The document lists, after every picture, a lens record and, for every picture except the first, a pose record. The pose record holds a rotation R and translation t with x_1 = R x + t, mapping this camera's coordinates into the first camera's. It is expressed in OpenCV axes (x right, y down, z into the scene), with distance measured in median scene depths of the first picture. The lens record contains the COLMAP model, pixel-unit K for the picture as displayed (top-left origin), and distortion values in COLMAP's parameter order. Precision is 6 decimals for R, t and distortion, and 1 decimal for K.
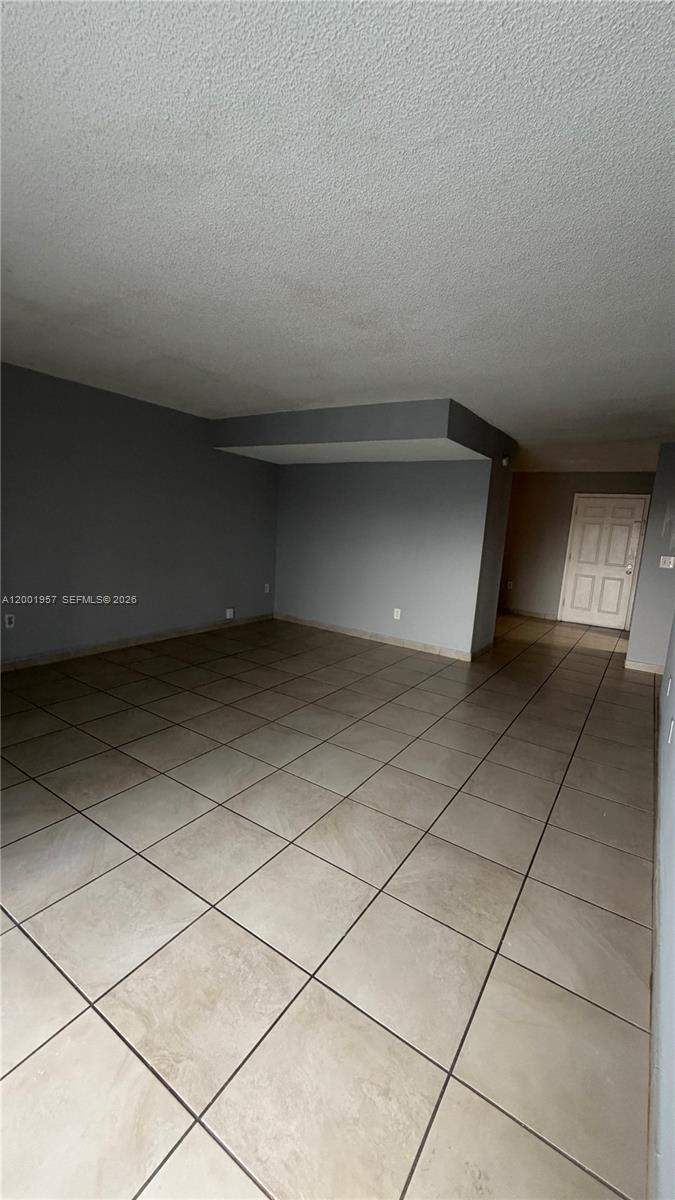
lens RADIAL K [[480.7, 0, 338.4], [0, 480.7, 602.5], [0, 0, 1]] dist [0.008297, -0.000180]
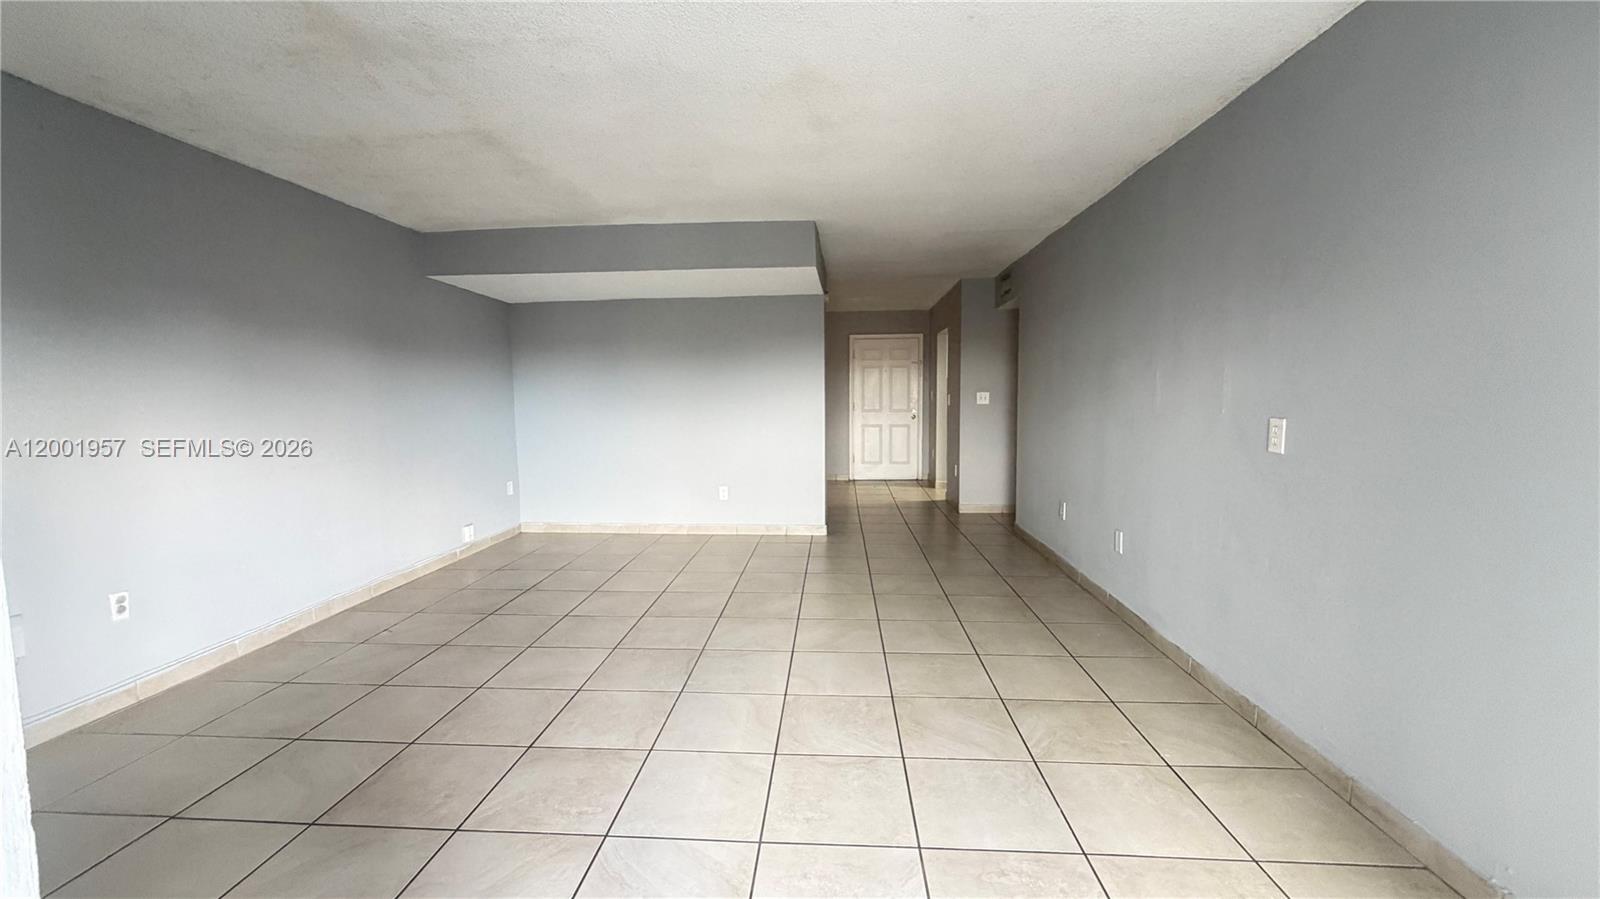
lens RADIAL K [[640.9, 0, 800.5], [0, 640.9, 456.2], [0, 0, 1]] dist [0.008297, -0.000180]
pose [[0.865145, -0.122289, 0.486383, -0.256121], [0.148963, 0.988707, -0.016380, 0.000341], [-0.478888, 0.086624, 0.873592, 0.042205]]
